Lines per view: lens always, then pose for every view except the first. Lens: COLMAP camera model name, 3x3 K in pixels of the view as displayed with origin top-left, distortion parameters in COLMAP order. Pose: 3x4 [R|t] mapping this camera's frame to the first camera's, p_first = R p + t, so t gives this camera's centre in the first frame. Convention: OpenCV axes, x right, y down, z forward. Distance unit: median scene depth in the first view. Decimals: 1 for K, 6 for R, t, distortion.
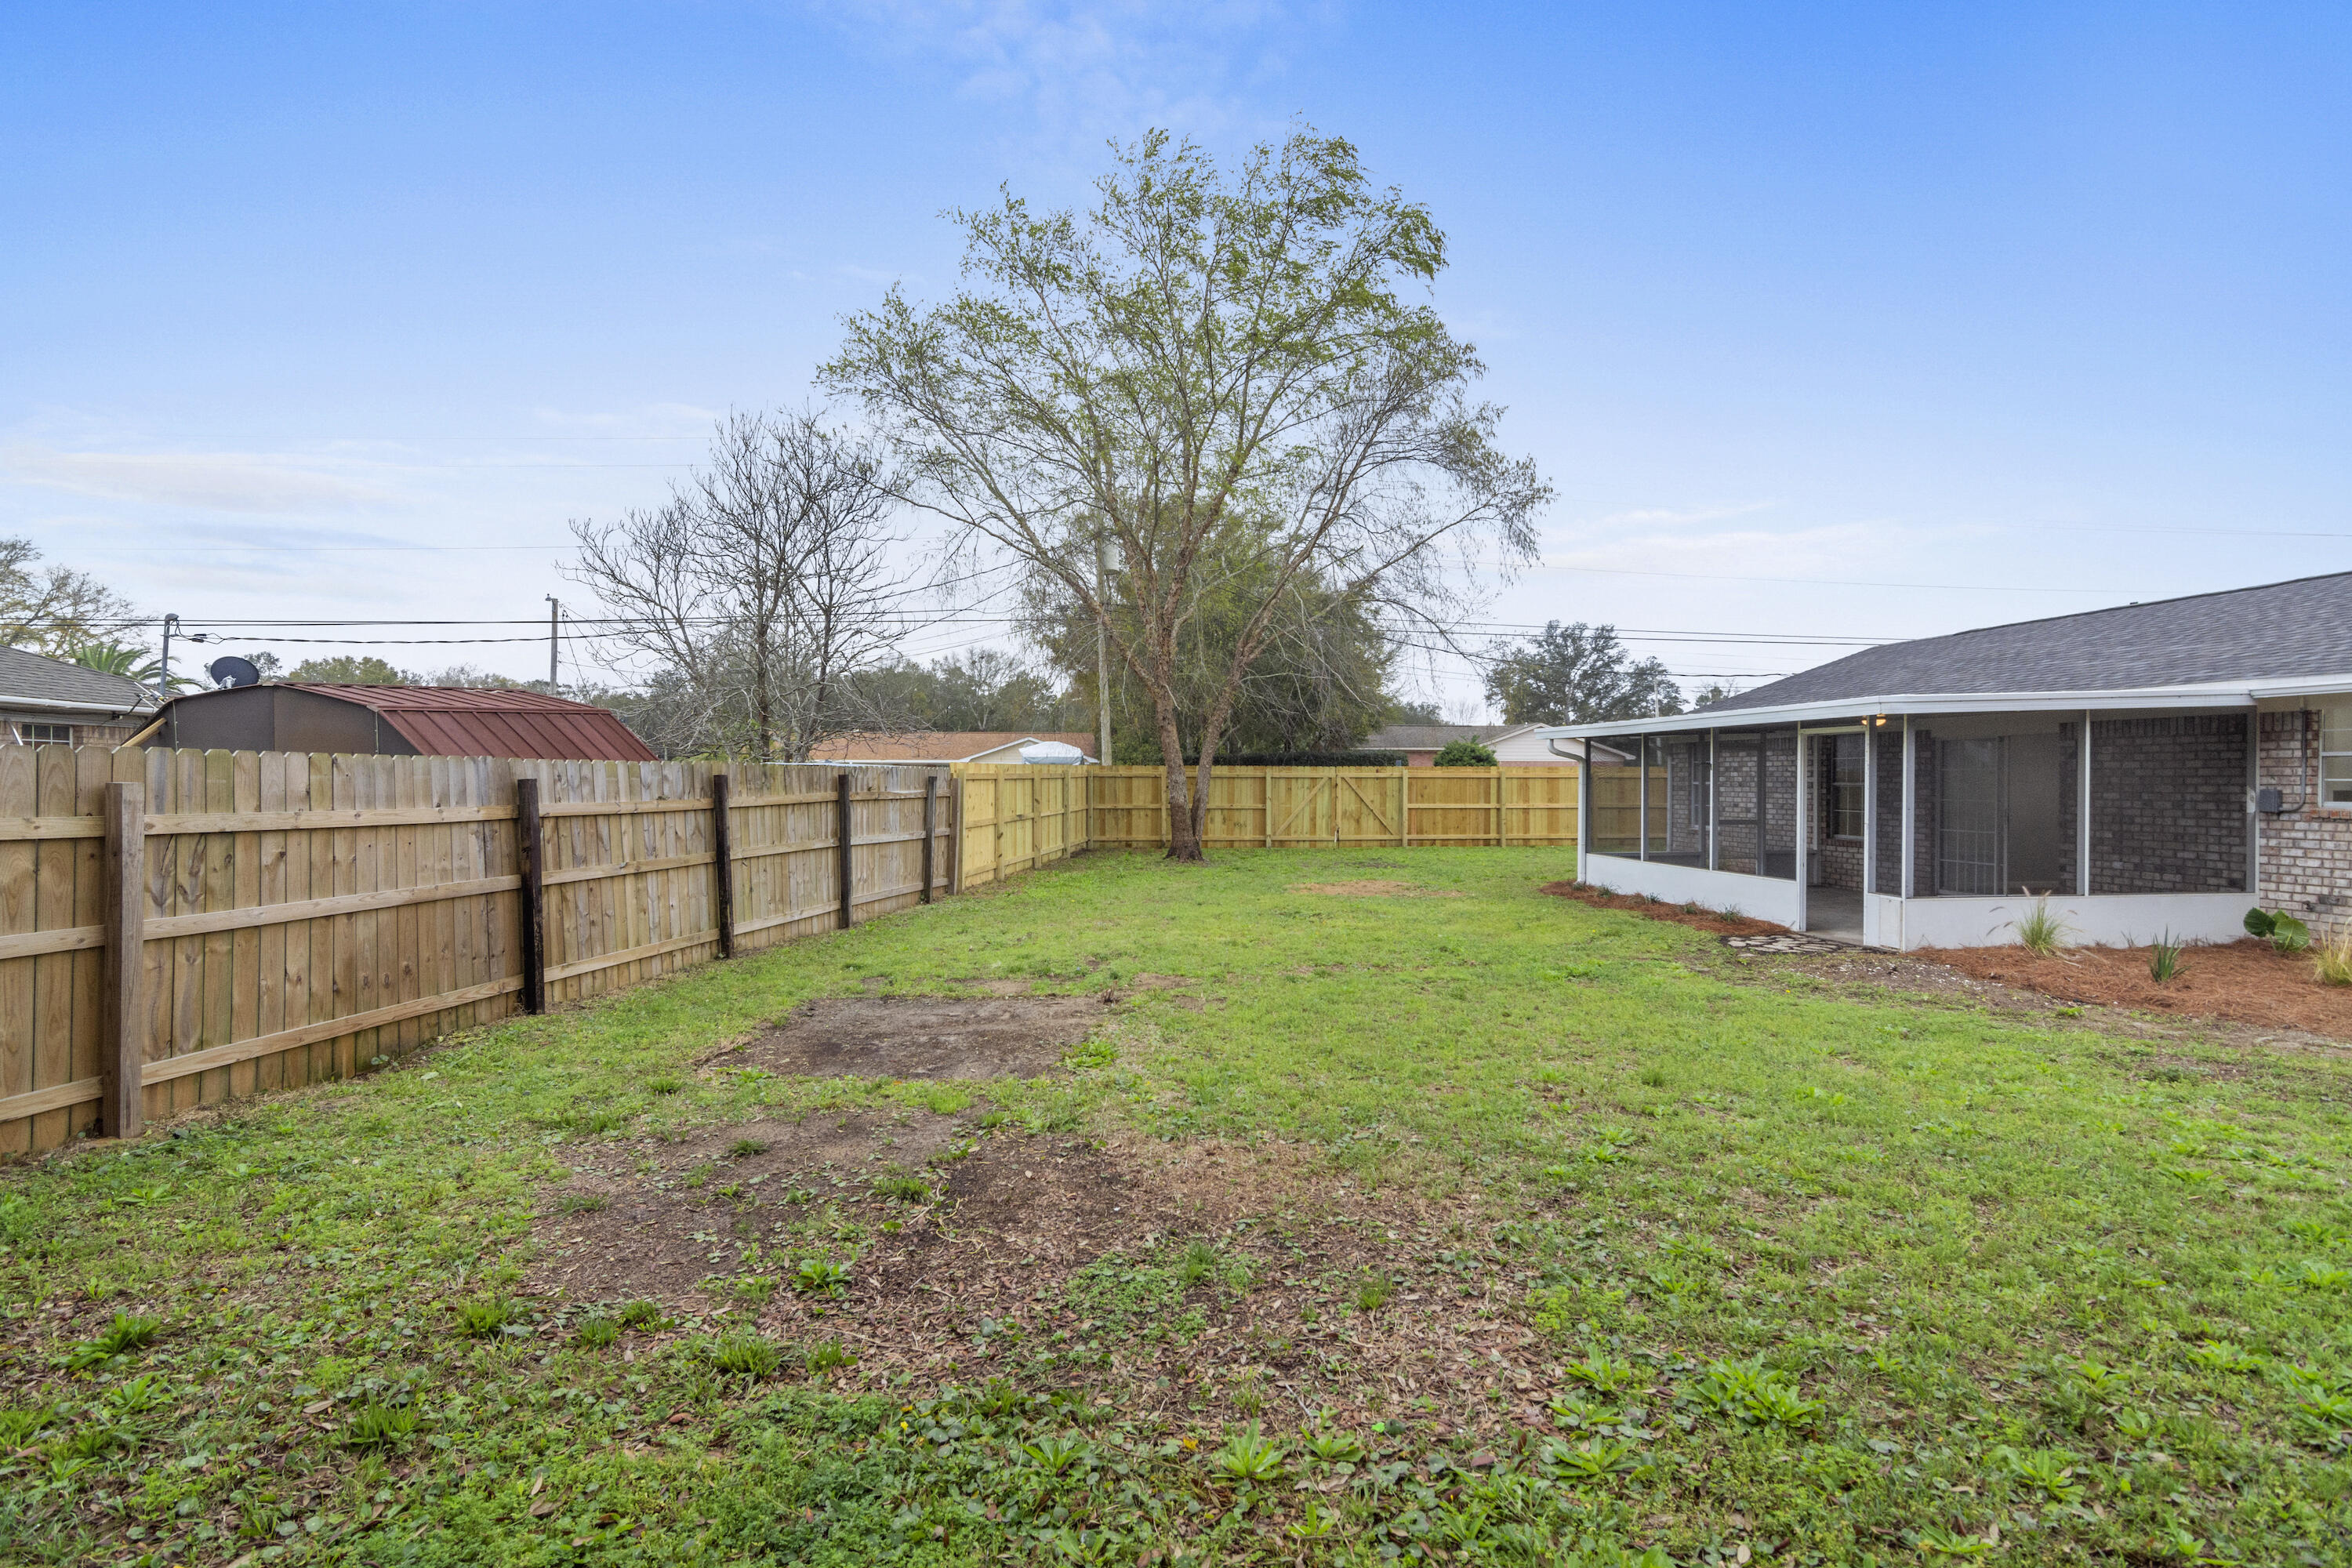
lens RADIAL K [[1105.4, 0, 1176.0], [0, 1105.4, 784.0], [0, 0, 1]] dist [0.000955, 0.001789]
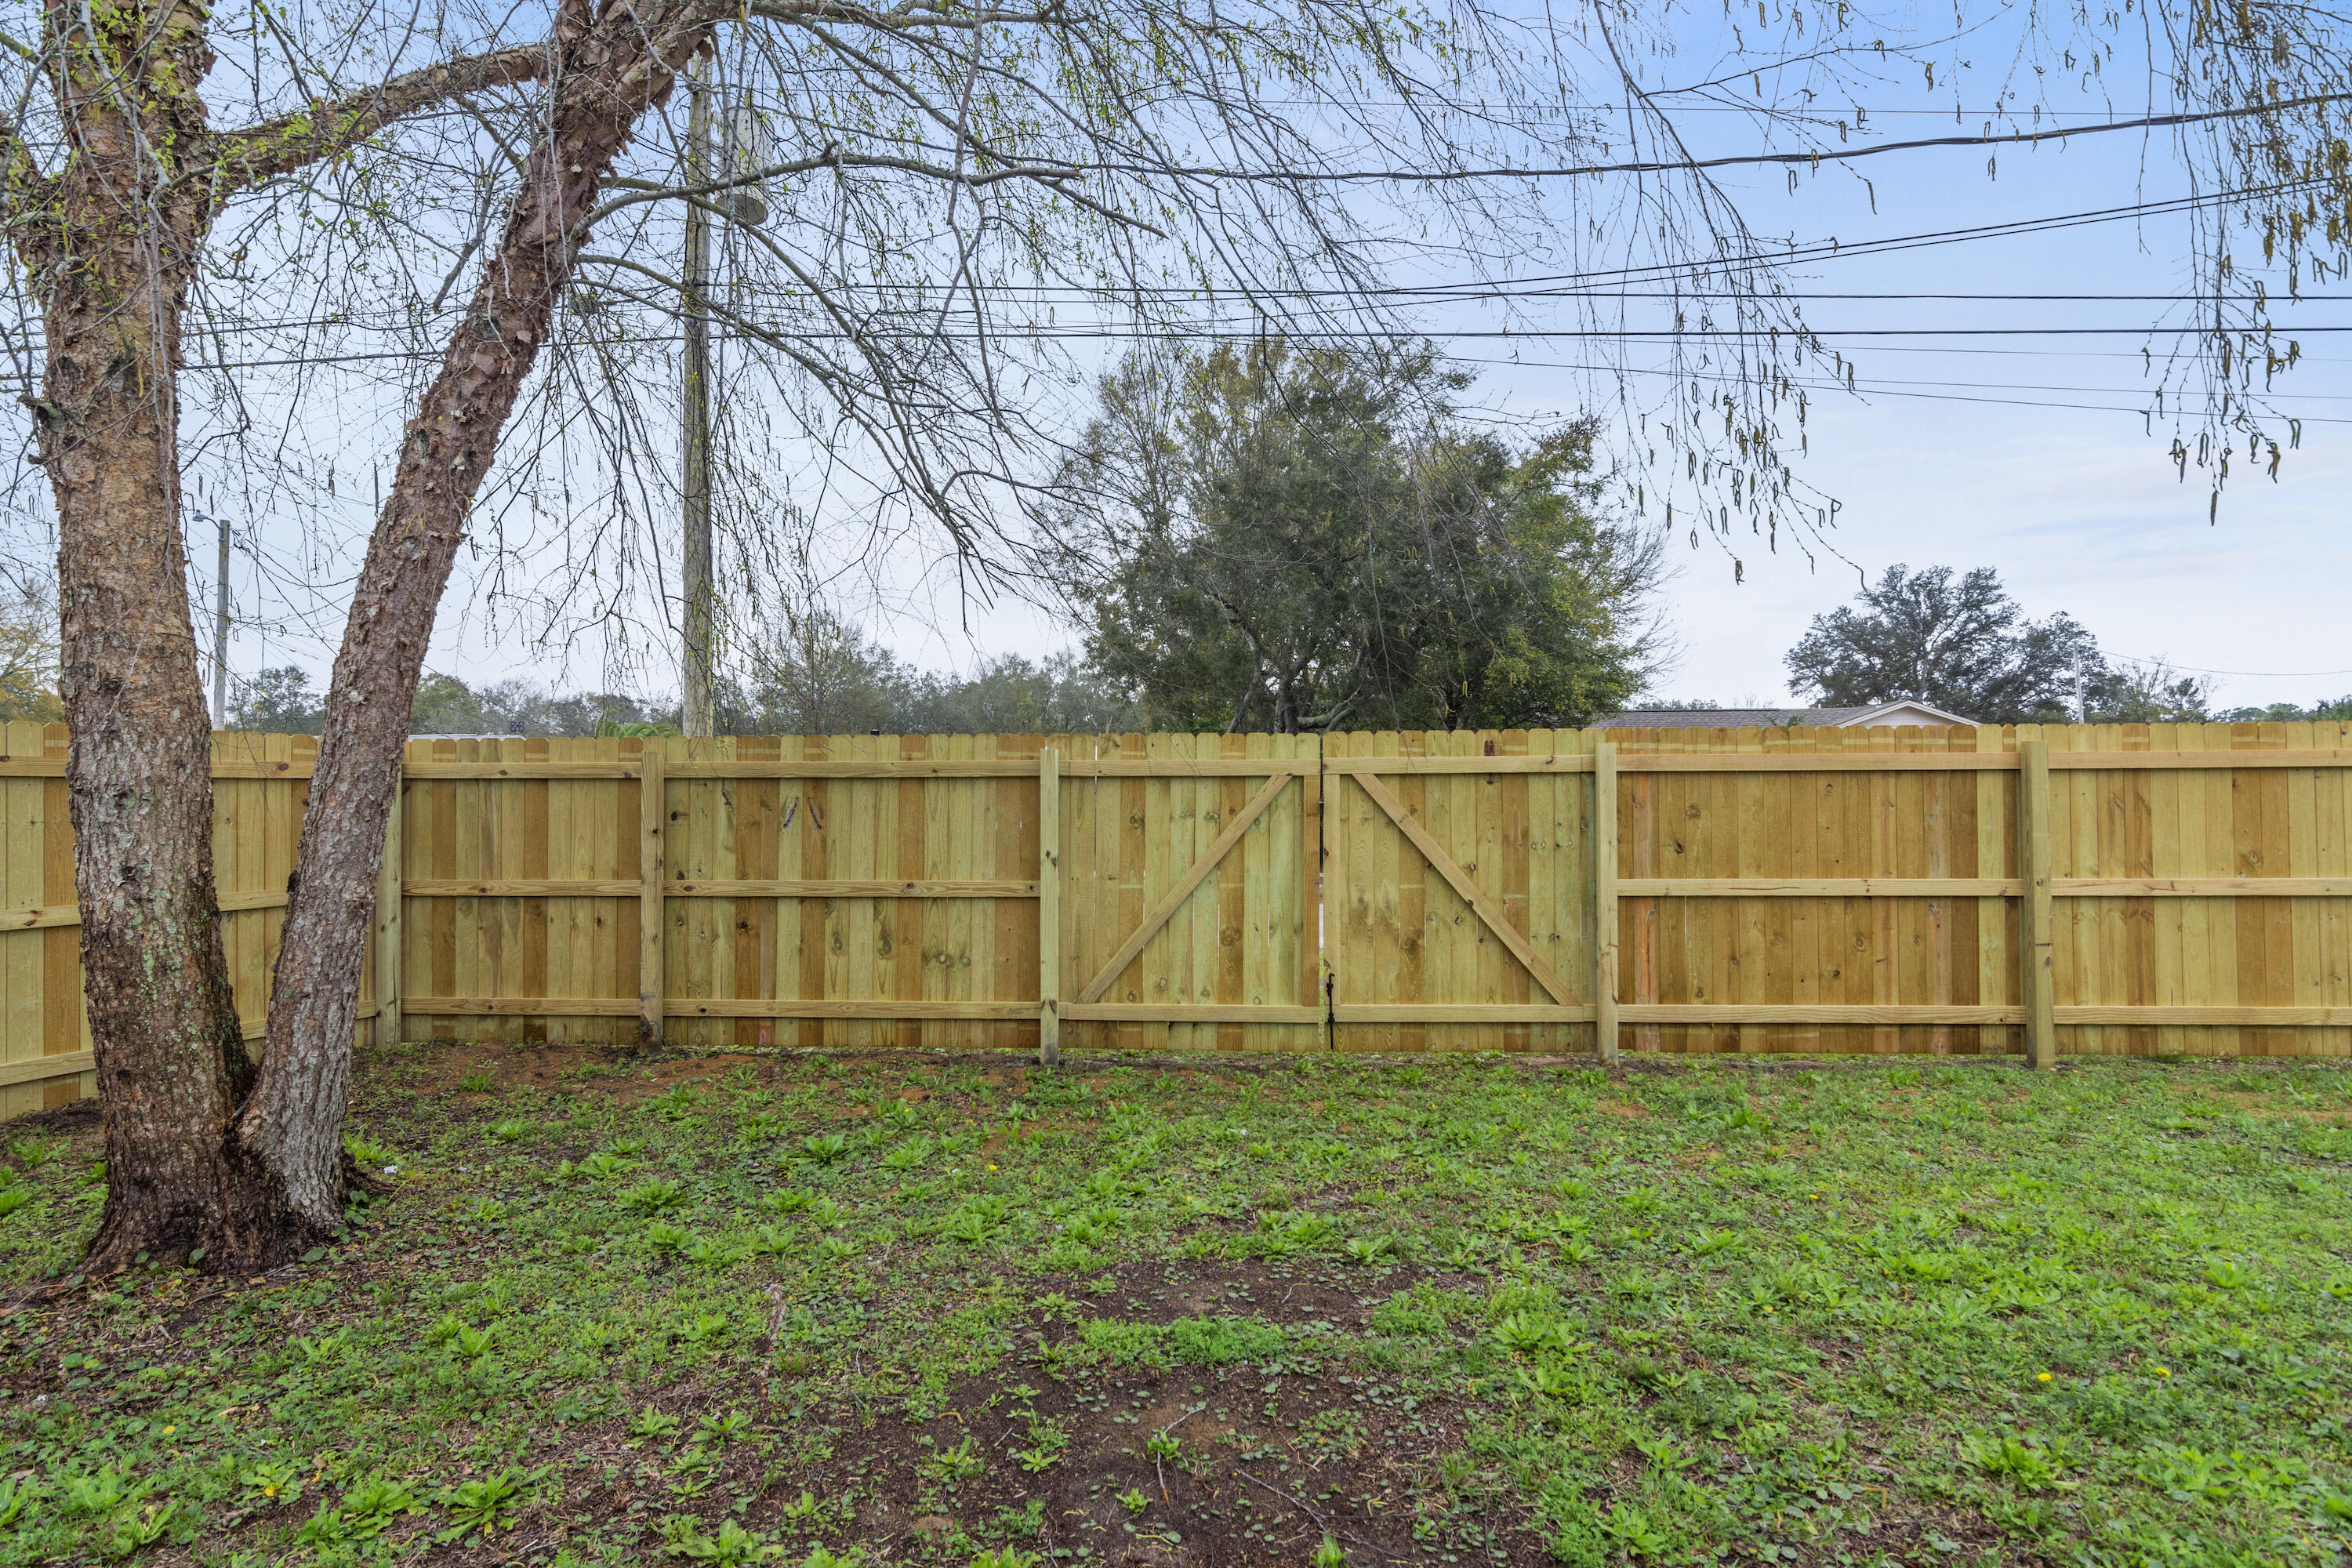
lens RADIAL K [[1295.3, 0, 1117.0], [0, 1295.3, 780.1], [0, 0, 1]] dist [-0.007728, -0.000342]
pose [[0.979691, -0.010245, -0.200250, 0.029498], [0.005627, 0.999705, -0.023616, 0.000346], [0.200433, 0.022010, 0.979460, 0.129443]]
